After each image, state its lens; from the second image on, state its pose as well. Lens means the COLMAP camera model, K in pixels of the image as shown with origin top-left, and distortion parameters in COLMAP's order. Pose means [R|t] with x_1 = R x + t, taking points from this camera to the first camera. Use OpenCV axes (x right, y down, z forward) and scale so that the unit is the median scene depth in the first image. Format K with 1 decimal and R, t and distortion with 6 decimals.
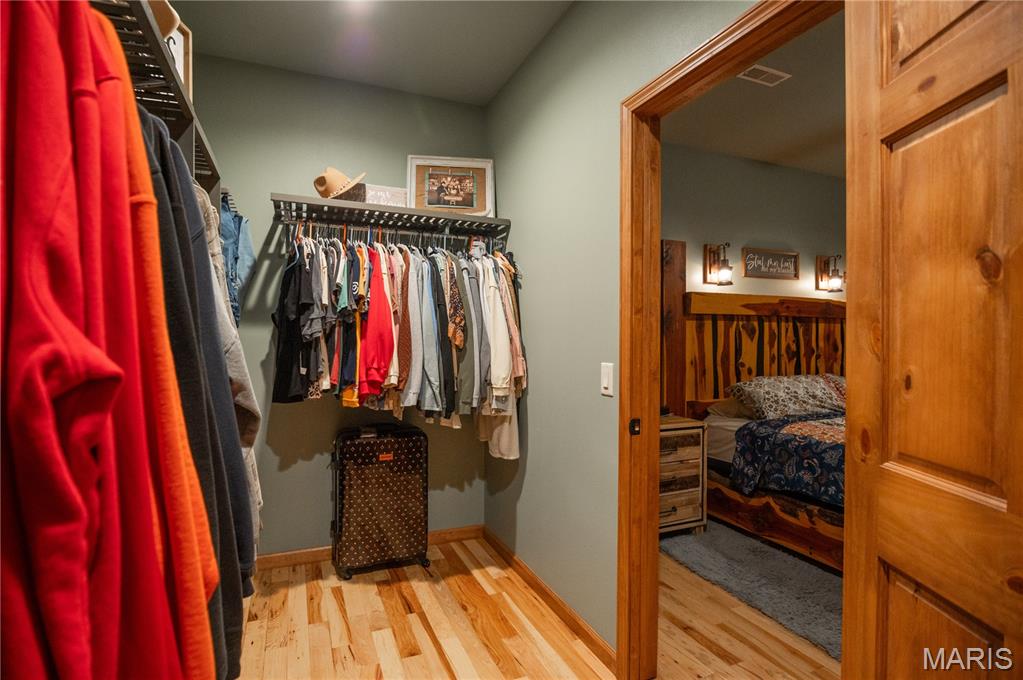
lens RADIAL K [[513.0, 0, 507.5], [0, 513.0, 341.2], [0, 0, 1]] dist [-0.024839, 0.000573]
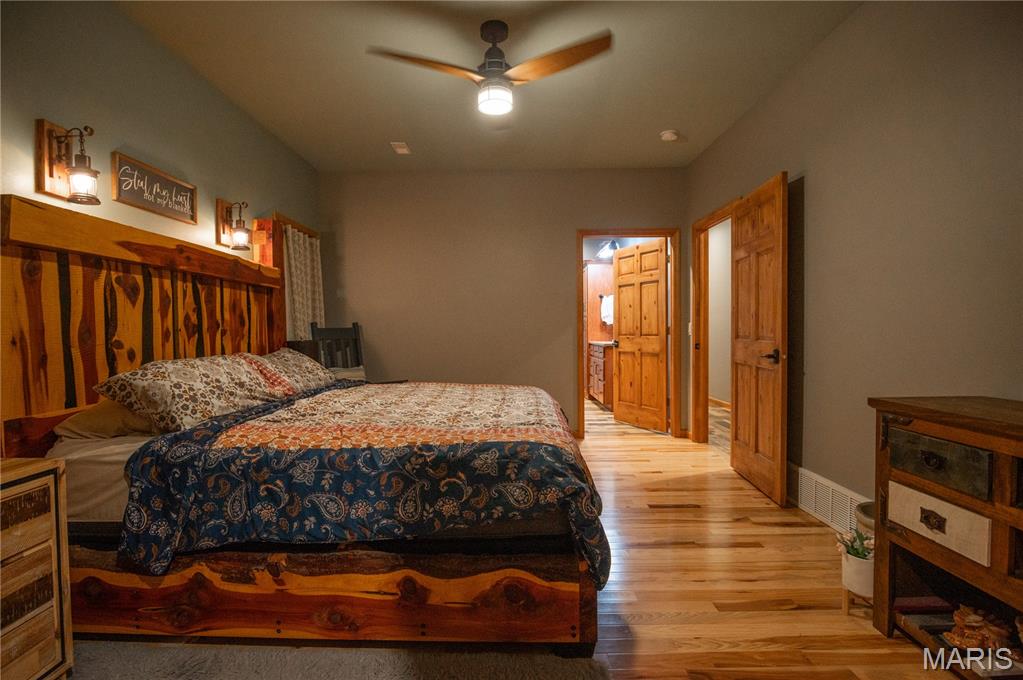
lens RADIAL K [[513.0, 0, 501.9], [0, 513.0, 339.5], [0, 0, 1]] dist [-0.024839, 0.000573]
pose [[0.413622, -0.024104, 0.910129, 0.122235], [0.014799, 0.999695, 0.019750, 0.039828], [-0.910328, 0.005300, 0.413853, 0.394664]]
